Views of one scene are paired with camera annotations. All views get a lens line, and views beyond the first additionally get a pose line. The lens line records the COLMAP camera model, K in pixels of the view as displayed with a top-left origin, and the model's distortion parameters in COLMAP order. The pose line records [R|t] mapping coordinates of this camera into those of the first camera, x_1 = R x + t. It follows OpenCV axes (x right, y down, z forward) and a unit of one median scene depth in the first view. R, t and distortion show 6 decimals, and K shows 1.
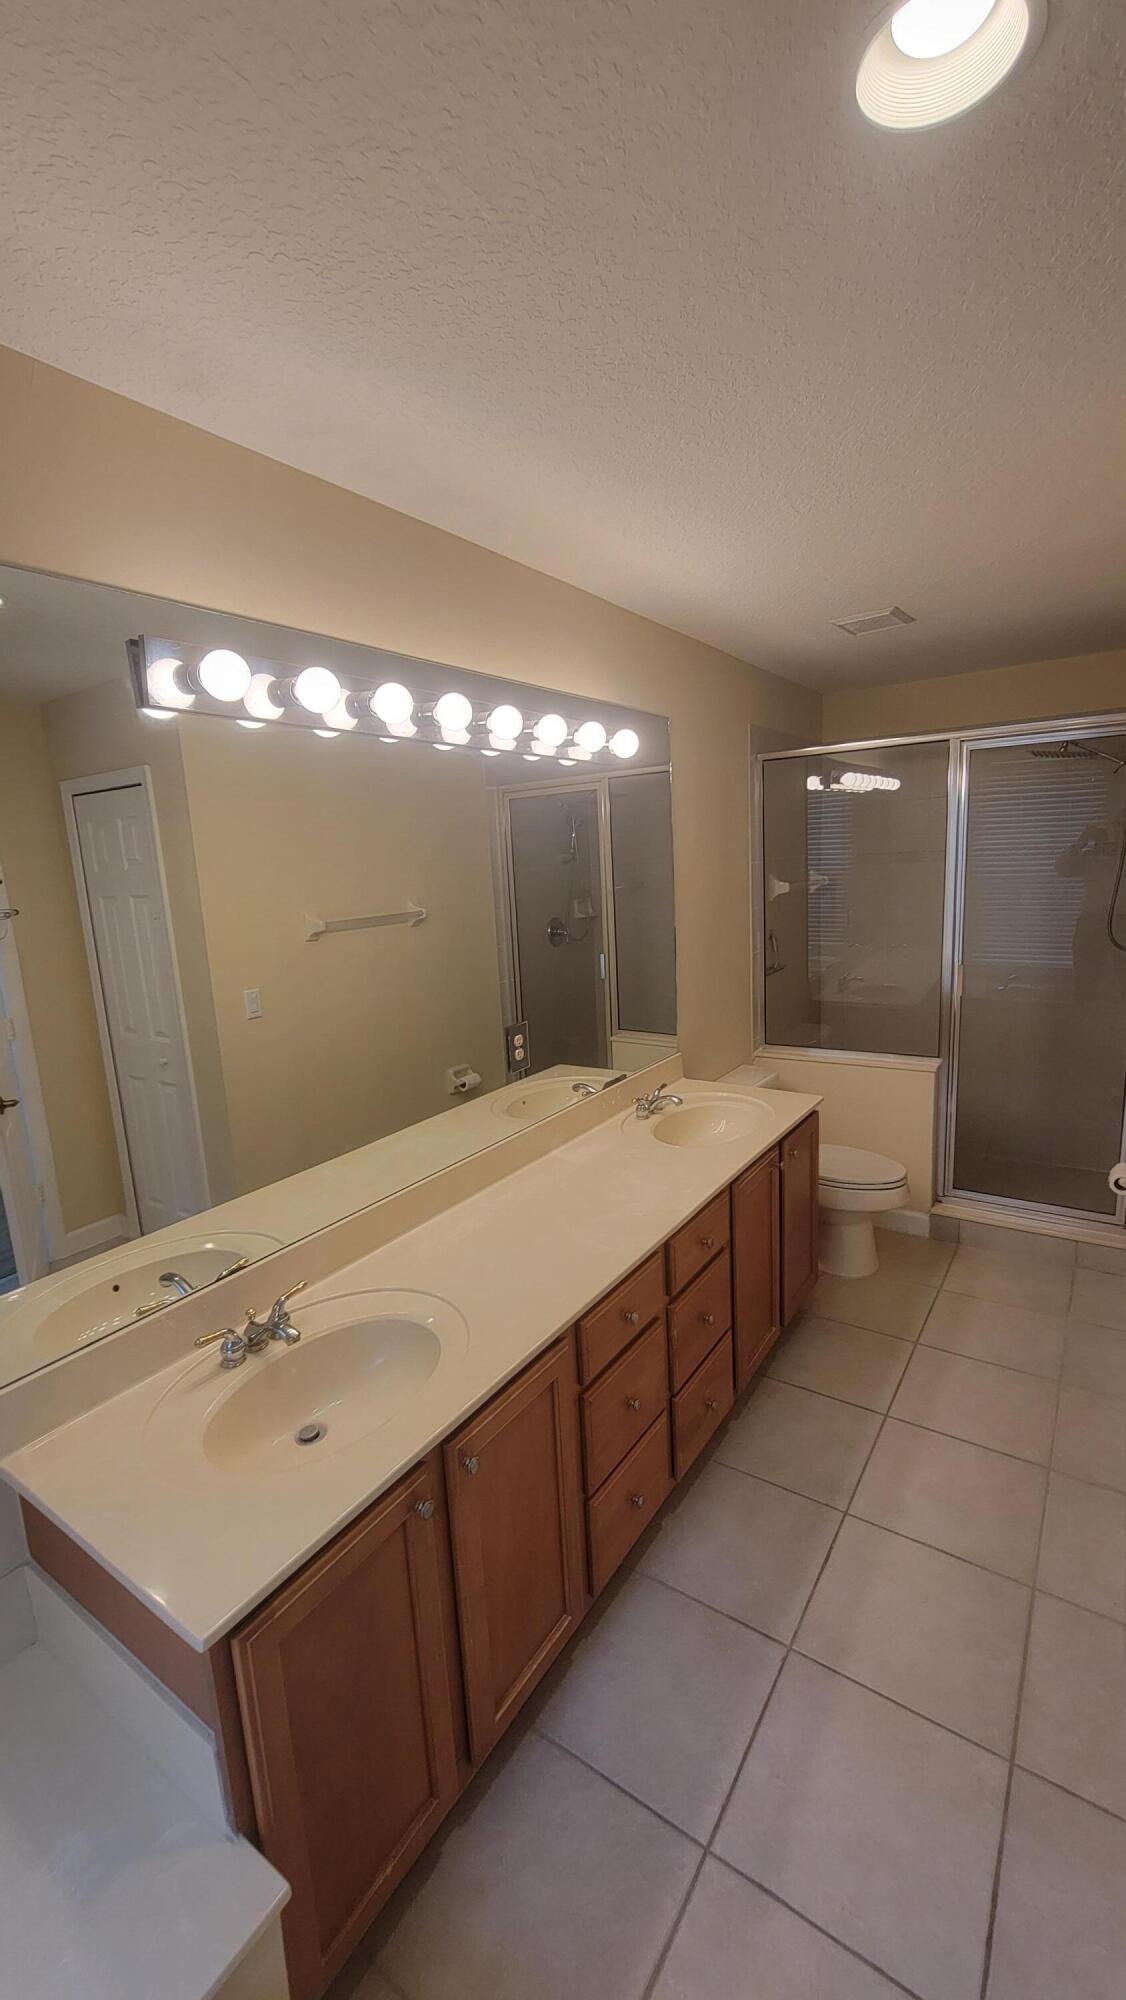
lens RADIAL K [[842.2, 0, 563.0], [0, 842.2, 1000.0], [0, 0, 1]] dist [0.000433, 0.000093]
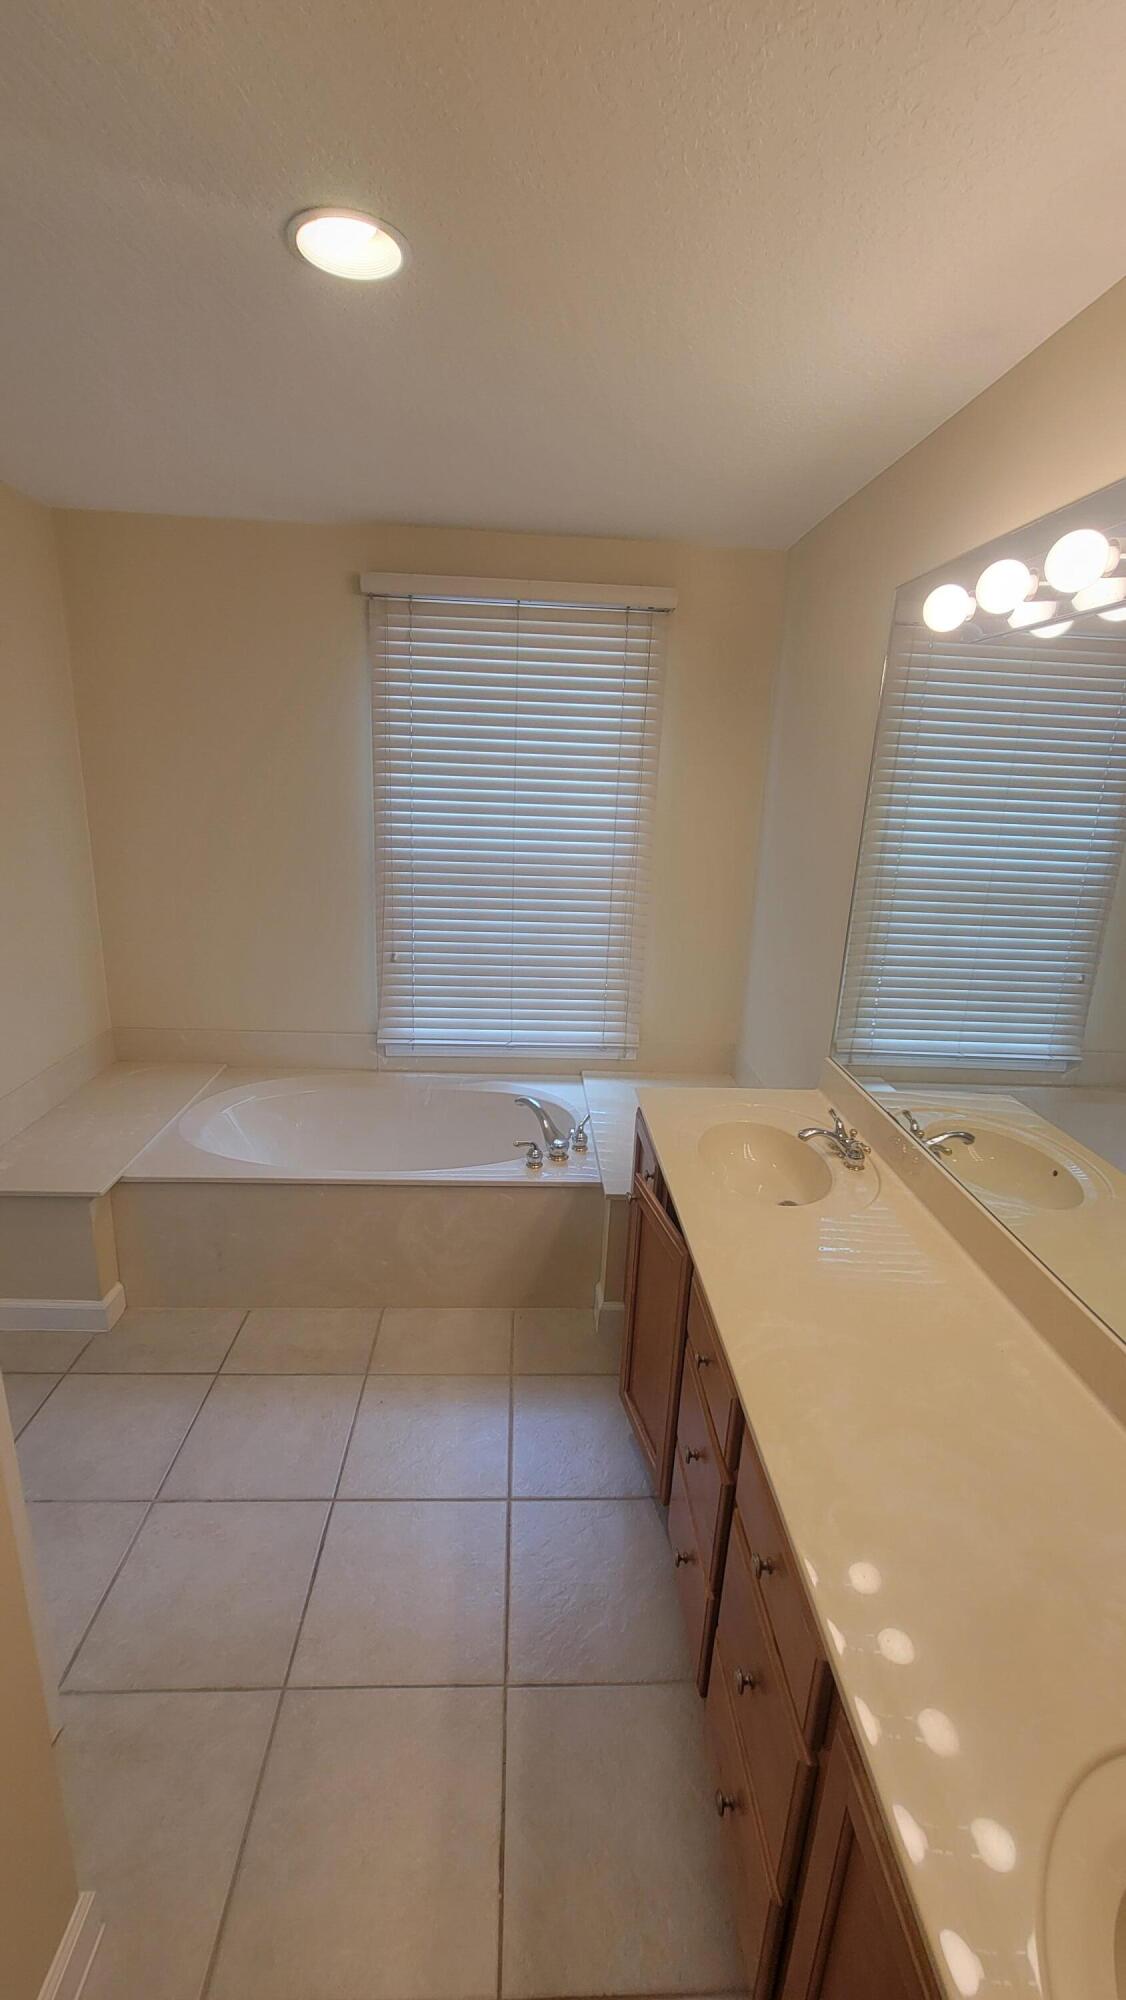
lens RADIAL K [[842.2, 0, 563.0], [0, 842.2, 1000.0], [0, 0, 1]] dist [0.000433, 0.000093]
pose [[-0.799656, 0.183239, -0.571817, 0.642789], [-0.105088, 0.894894, 0.433730, -0.298866], [0.591191, 0.406925, -0.696351, 1.459219]]
